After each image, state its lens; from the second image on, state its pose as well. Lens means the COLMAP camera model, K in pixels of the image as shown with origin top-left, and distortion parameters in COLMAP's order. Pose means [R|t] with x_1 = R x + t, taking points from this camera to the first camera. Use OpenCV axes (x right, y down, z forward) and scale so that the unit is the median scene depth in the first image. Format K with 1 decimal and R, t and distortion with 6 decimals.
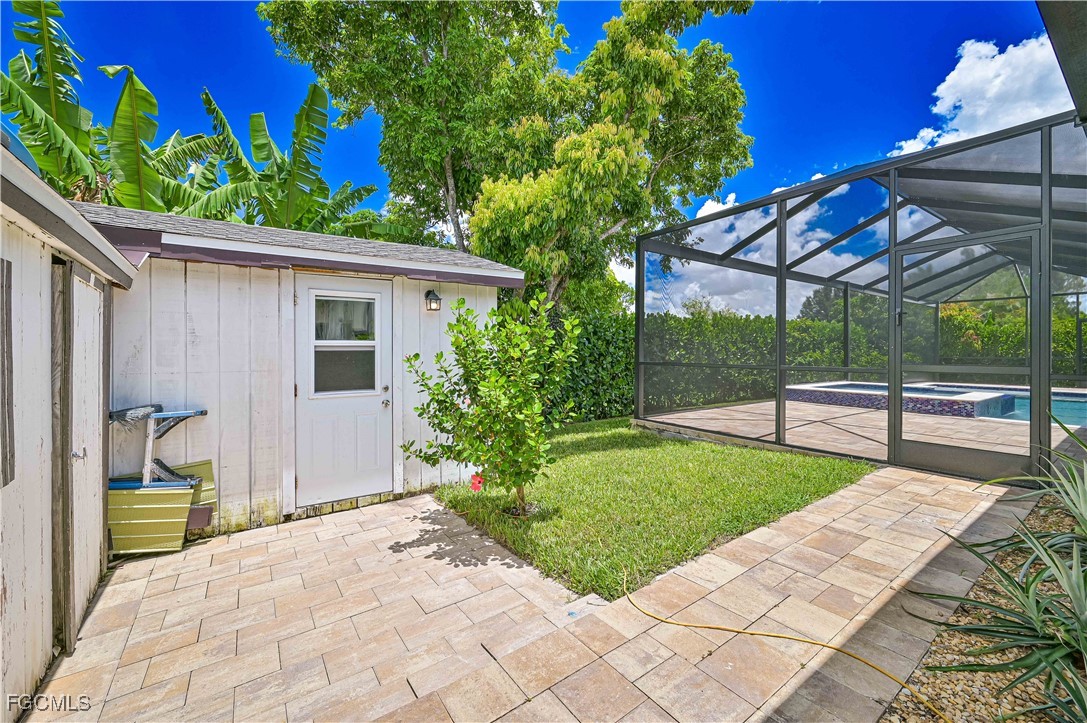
lens RADIAL K [[434.2, 0, 543.2], [0, 434.2, 353.9], [0, 0, 1]] dist [-0.001395, -0.000057]
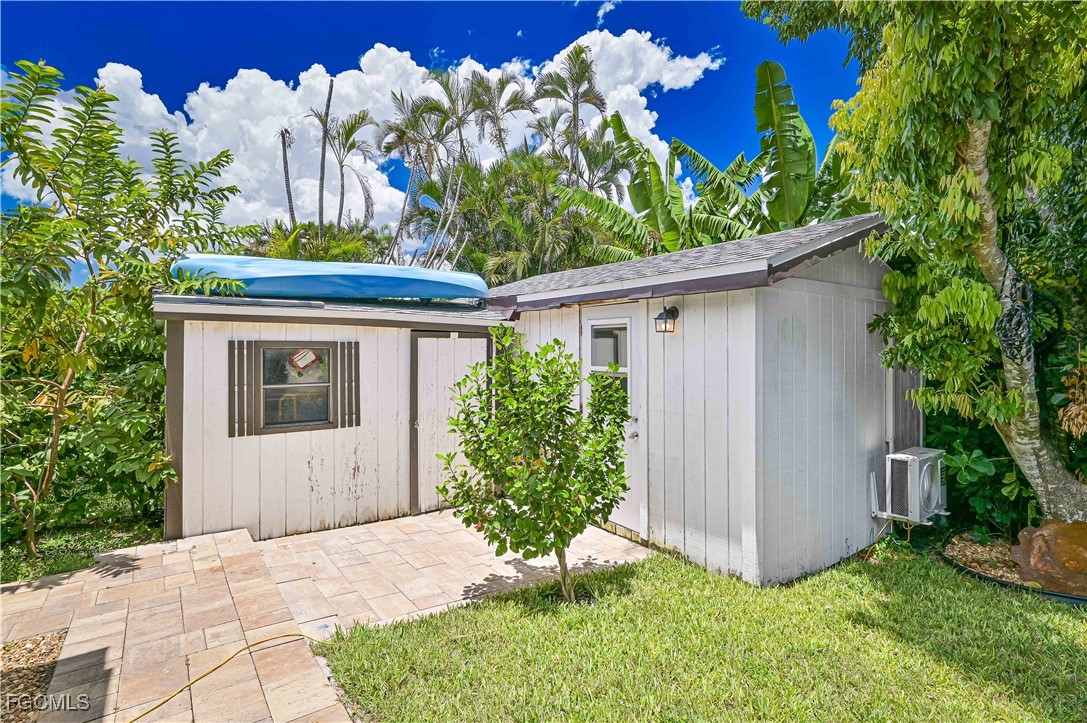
lens RADIAL K [[513.0, 0, 544.5], [0, 513.0, 352.4], [0, 0, 1]] dist [-0.011590, 0.000034]
pose [[0.044345, 0.012000, -0.998944, 0.966951], [-0.010597, 0.999877, 0.011541, -0.099629], [0.998960, 0.010074, 0.044466, 1.021206]]
